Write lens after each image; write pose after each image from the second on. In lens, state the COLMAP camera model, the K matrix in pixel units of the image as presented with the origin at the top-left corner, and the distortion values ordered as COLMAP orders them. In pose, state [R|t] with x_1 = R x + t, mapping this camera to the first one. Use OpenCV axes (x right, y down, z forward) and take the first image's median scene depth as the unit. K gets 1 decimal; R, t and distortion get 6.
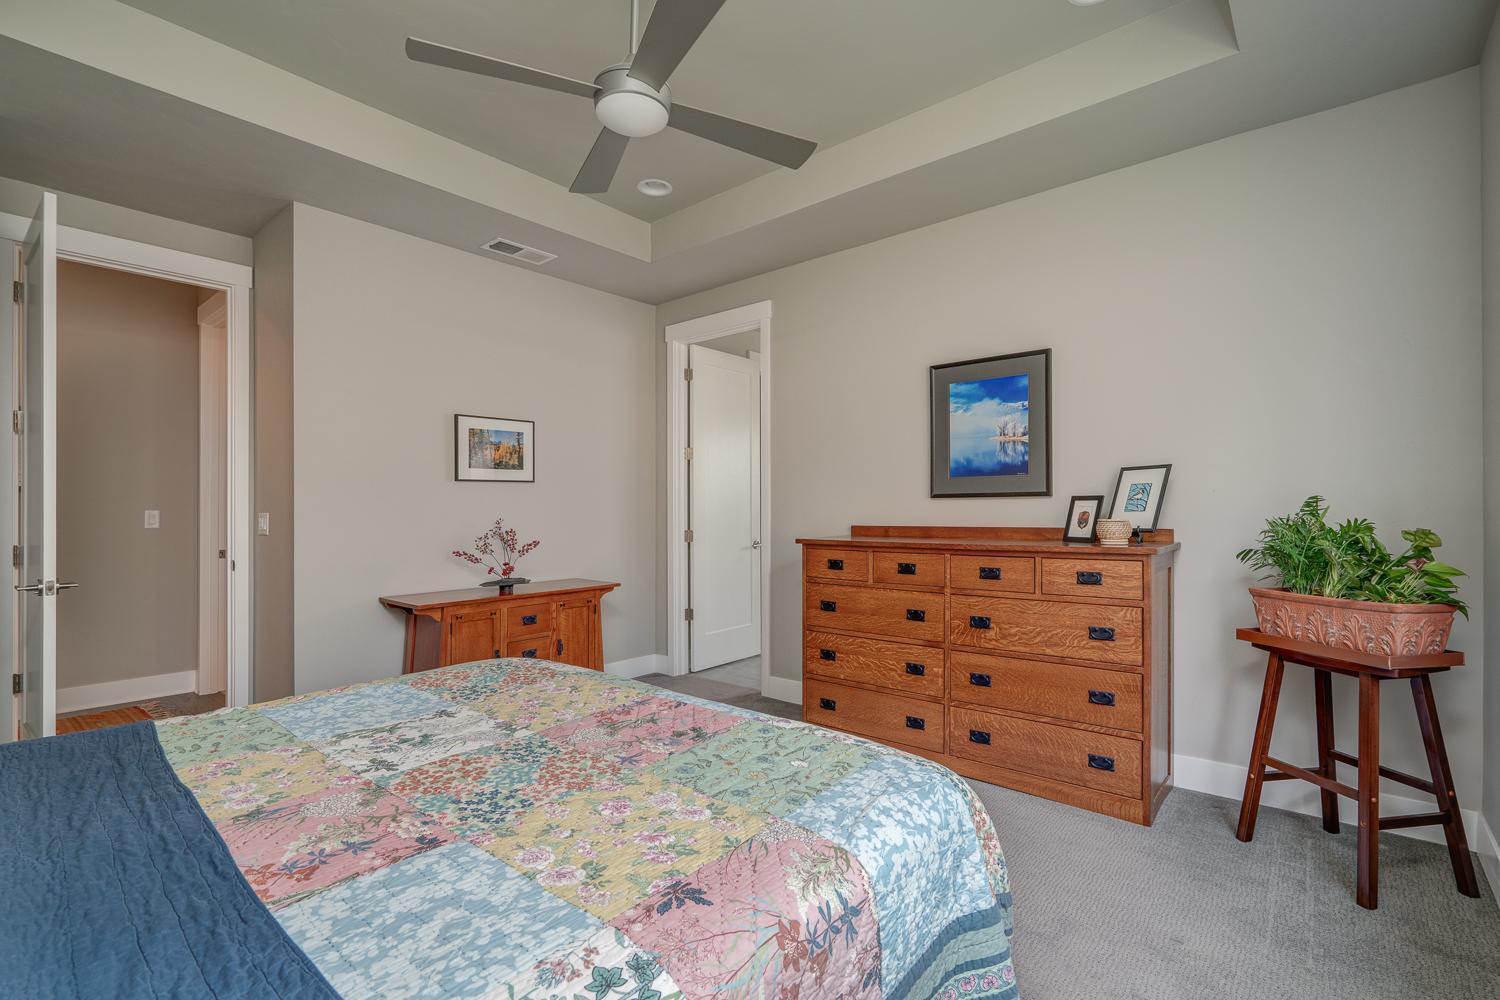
lens RADIAL K [[711.8, 0, 750.0], [0, 711.8, 500.0], [0, 0, 1]] dist [-0.004312, -0.000241]
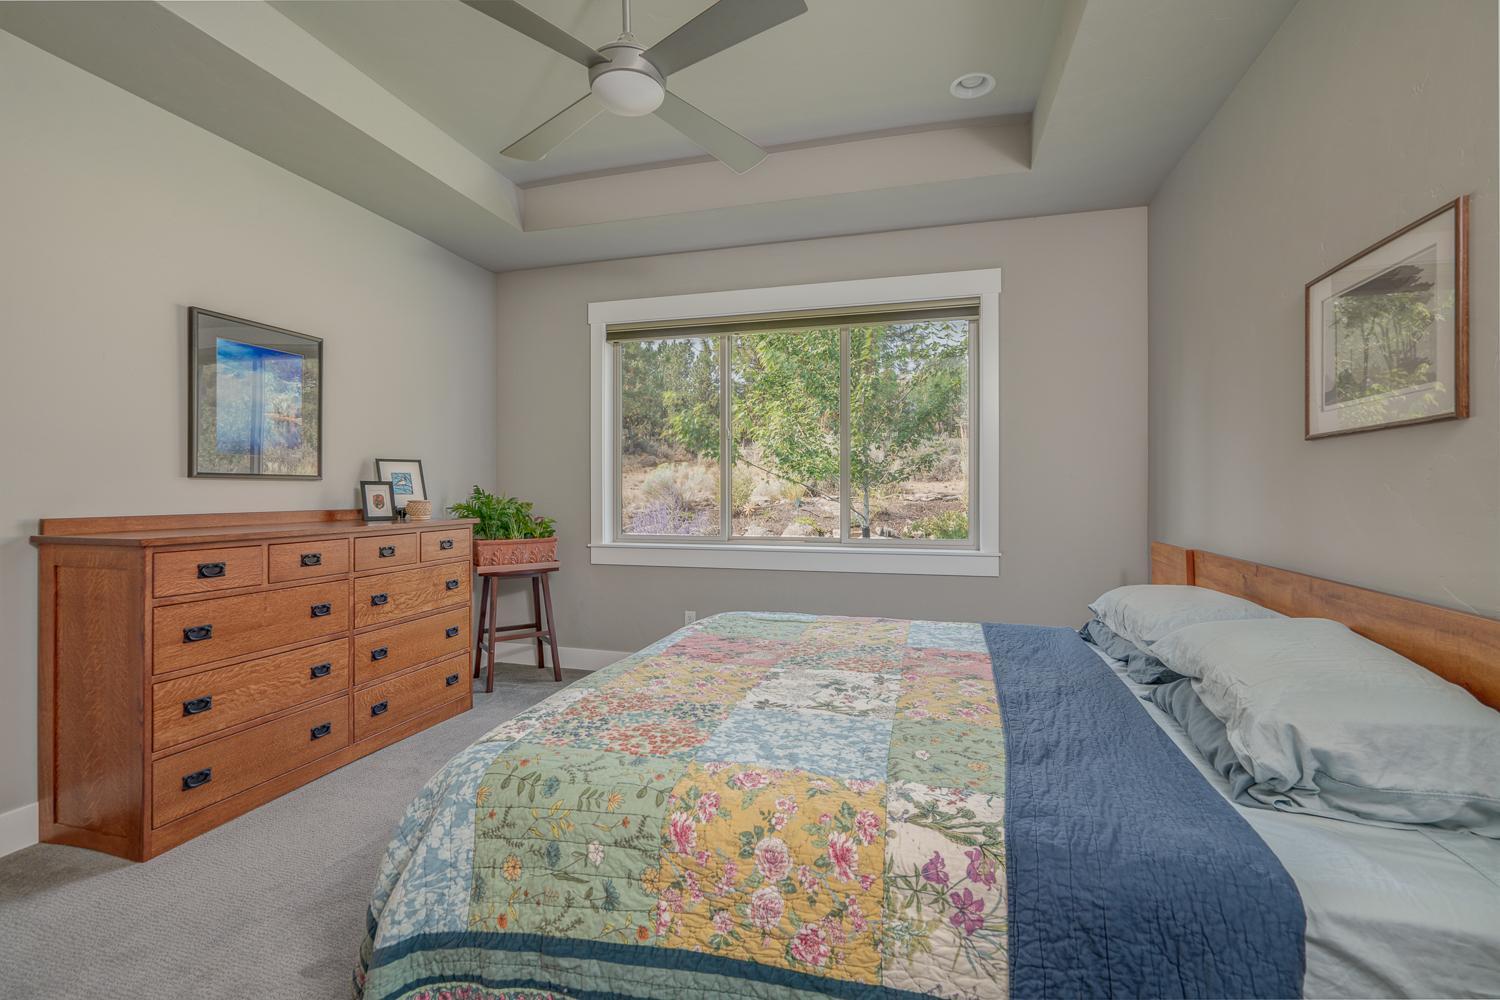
lens RADIAL K [[711.8, 0, 750.0], [0, 711.8, 500.0], [0, 0, 1]] dist [-0.004312, -0.000241]
pose [[-0.456437, -0.001644, 0.889754, -0.866105], [-0.006133, 0.999980, -0.001298, 0.023130], [-0.889735, -0.006049, -0.456438, 0.998668]]
